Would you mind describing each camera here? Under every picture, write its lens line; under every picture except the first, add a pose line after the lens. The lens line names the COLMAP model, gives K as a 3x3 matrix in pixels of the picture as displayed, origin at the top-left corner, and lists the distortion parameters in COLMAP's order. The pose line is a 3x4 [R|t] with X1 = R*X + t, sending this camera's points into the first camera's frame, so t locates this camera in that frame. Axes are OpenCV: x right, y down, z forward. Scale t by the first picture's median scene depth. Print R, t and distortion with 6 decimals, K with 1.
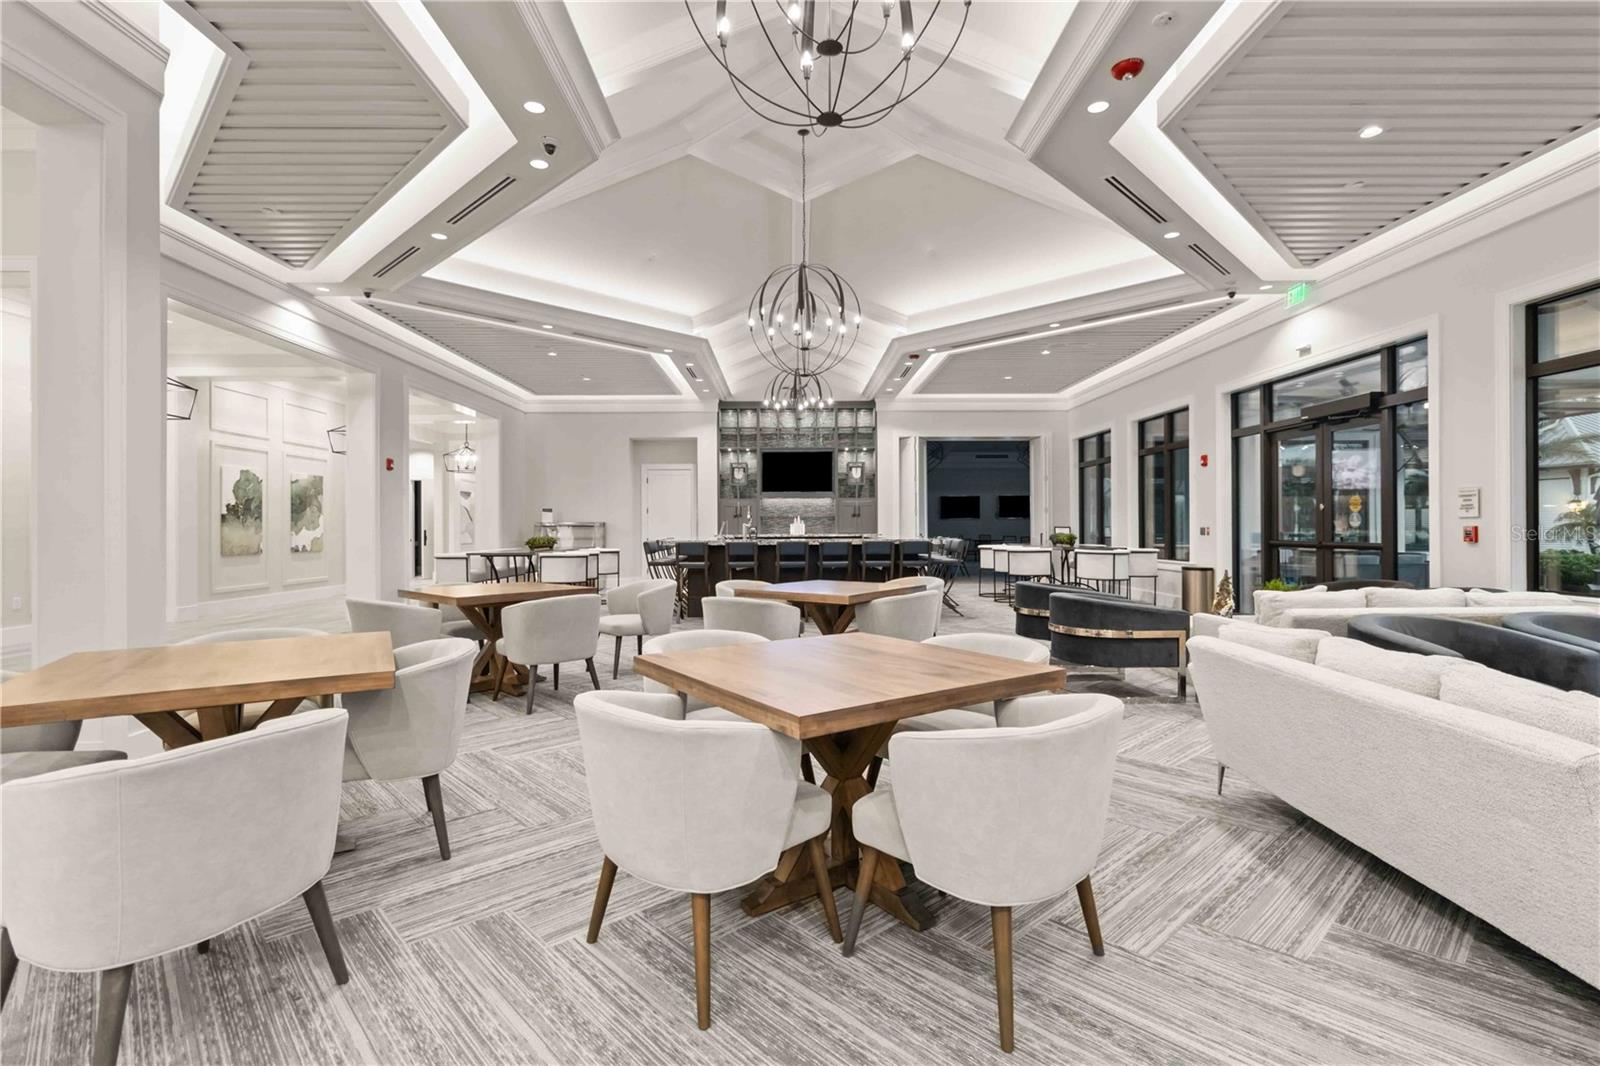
lens RADIAL K [[754.6, 0, 800.8], [0, 754.6, 529.8], [0, 0, 1]] dist [-0.000726, 0.000028]
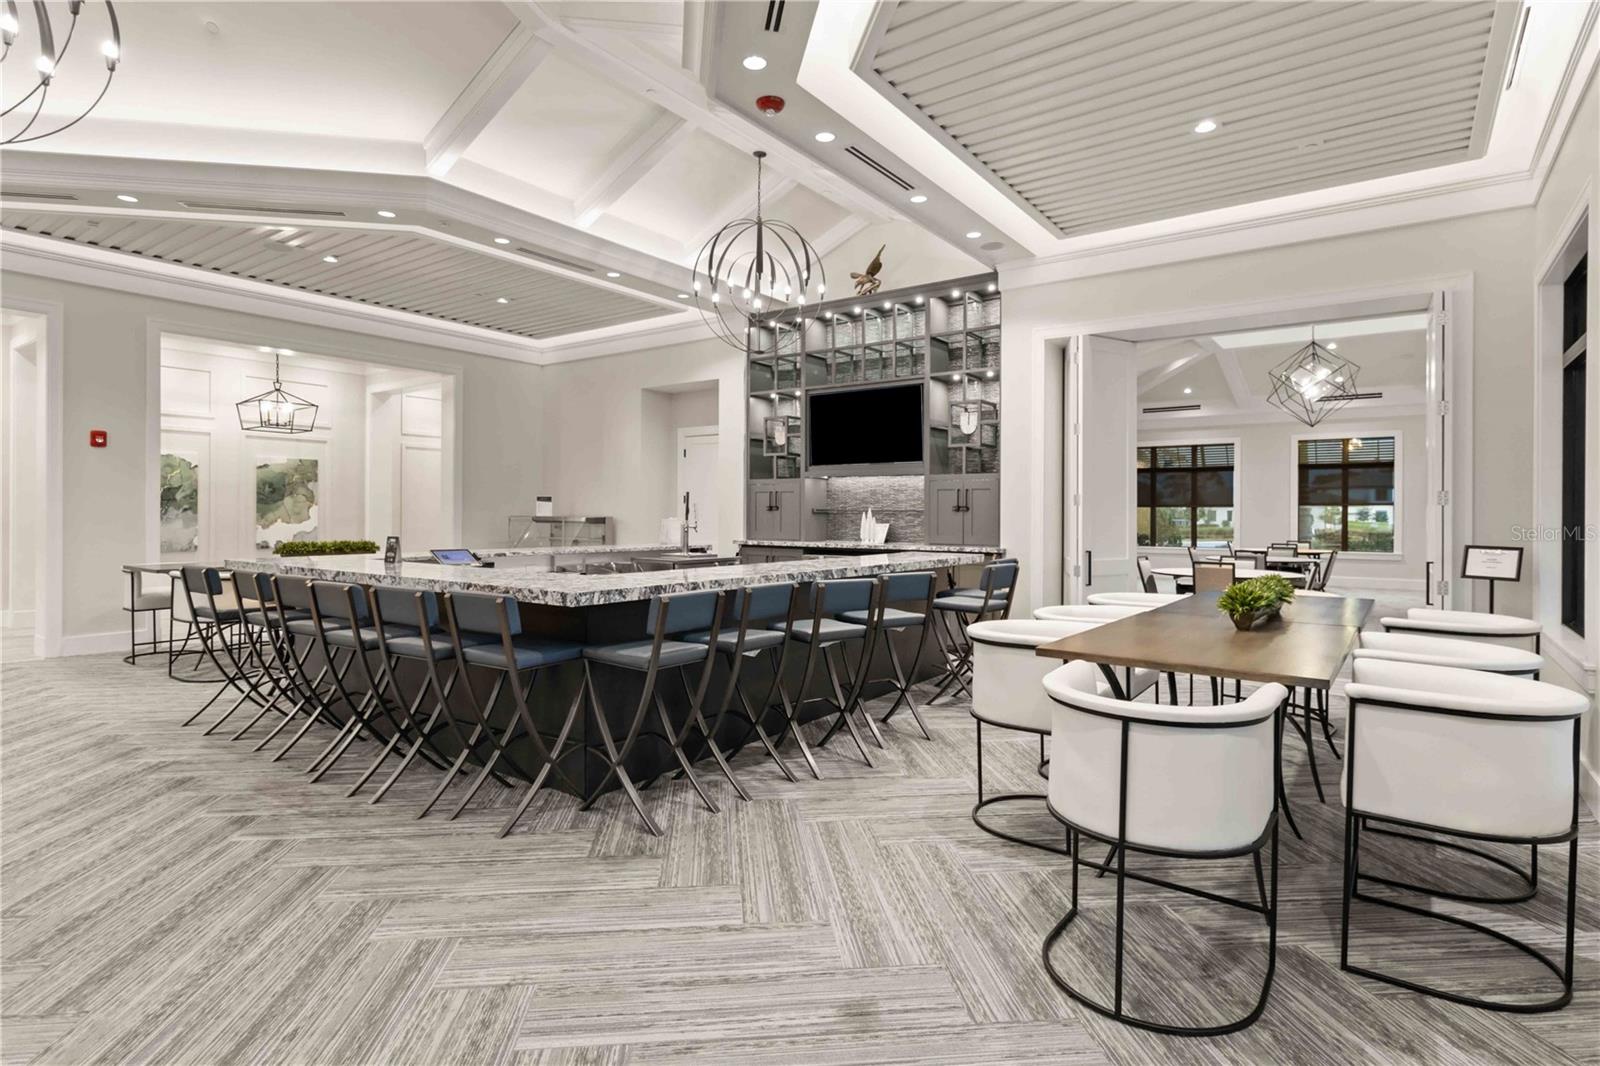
lens RADIAL K [[824.3, 0, 798.0], [0, 824.3, 519.8], [0, 0, 1]] dist [0.036467, 0.000558]
pose [[0.797702, 0.014433, -0.602880, 0.323601], [-0.011095, 0.999896, 0.009257, -0.015693], [0.602950, -0.000695, 0.797778, 0.502278]]
